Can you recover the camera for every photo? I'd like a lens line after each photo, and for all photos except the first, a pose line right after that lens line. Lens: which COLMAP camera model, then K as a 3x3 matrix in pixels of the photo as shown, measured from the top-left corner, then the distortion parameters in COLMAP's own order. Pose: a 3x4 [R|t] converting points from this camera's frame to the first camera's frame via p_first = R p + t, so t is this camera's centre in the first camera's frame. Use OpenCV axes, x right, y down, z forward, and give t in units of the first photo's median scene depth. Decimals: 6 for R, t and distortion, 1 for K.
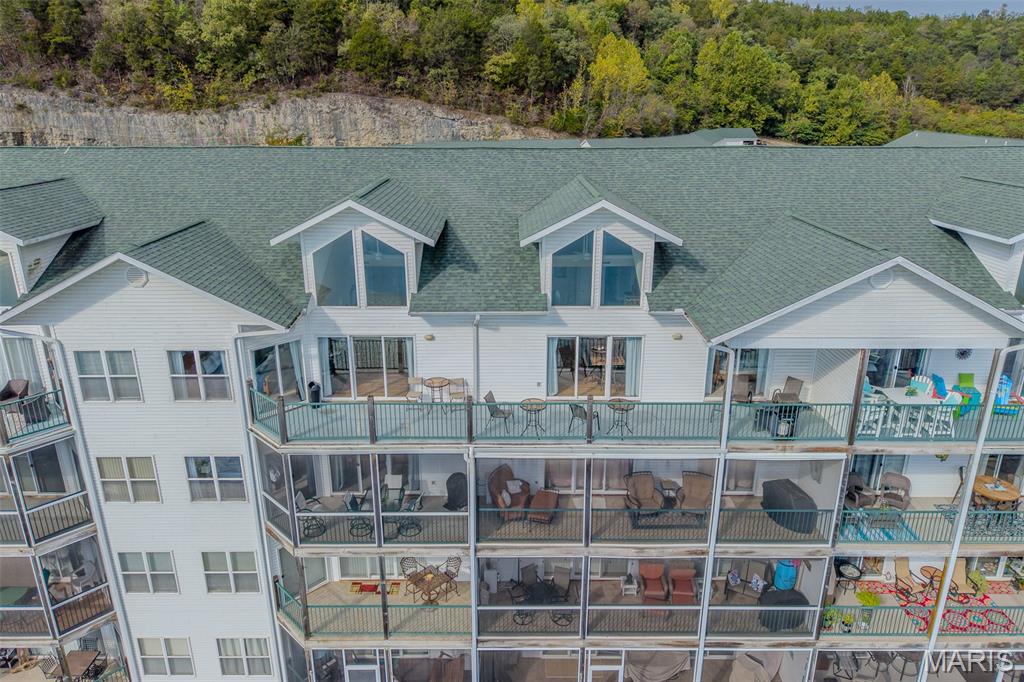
lens RADIAL K [[683.9, 0, 511.8], [0, 683.9, 324.6], [0, 0, 1]] dist [0.025118, -0.023839]
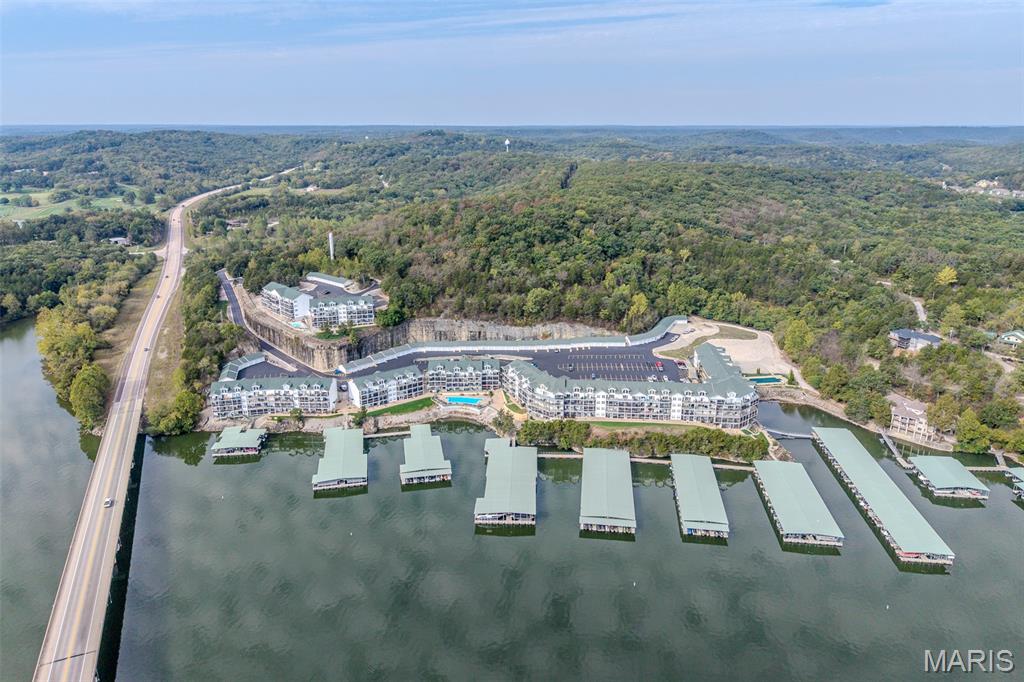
lens RADIAL K [[682.3, 0, 511.3], [0, 682.3, 323.0], [0, 0, 1]] dist [0.060475, -0.067844]
pose [[0.997400, 0.022335, -0.068520, -0.271361], [-0.025030, 0.998936, -0.038730, -0.179864], [0.067582, 0.040344, 0.996898, -2.791664]]
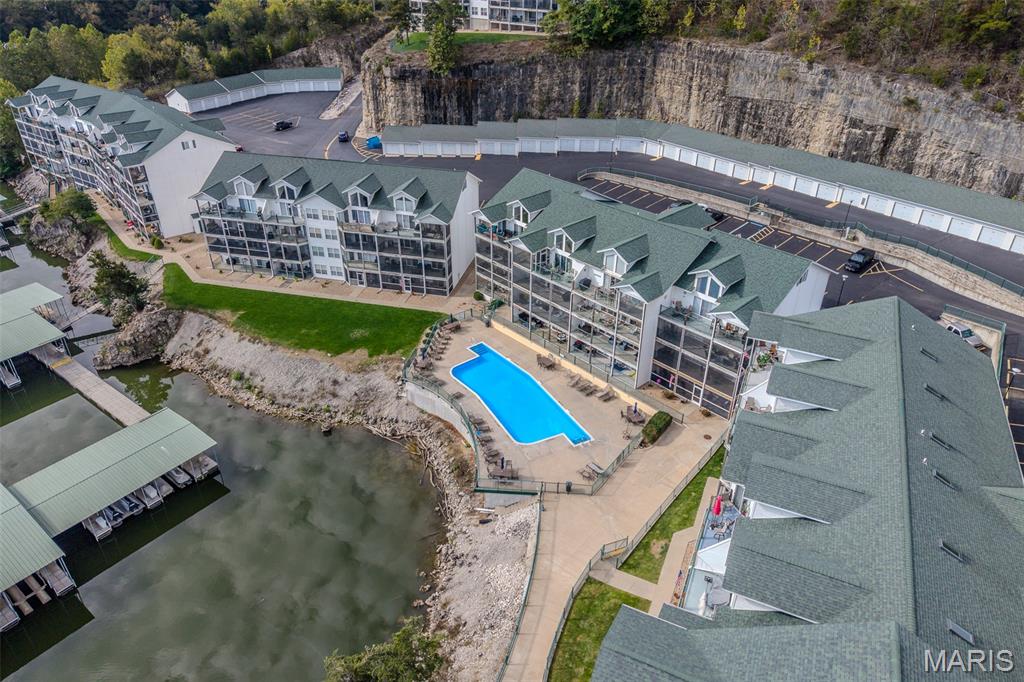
lens RADIAL K [[683.9, 0, 511.8], [0, 683.9, 324.6], [0, 0, 1]] dist [0.025118, -0.023839]
pose [[0.606759, 0.409407, -0.681344, -0.298191], [-0.257983, 0.912186, 0.318374, -0.200265], [0.751857, -0.017401, 0.659097, 0.030645]]
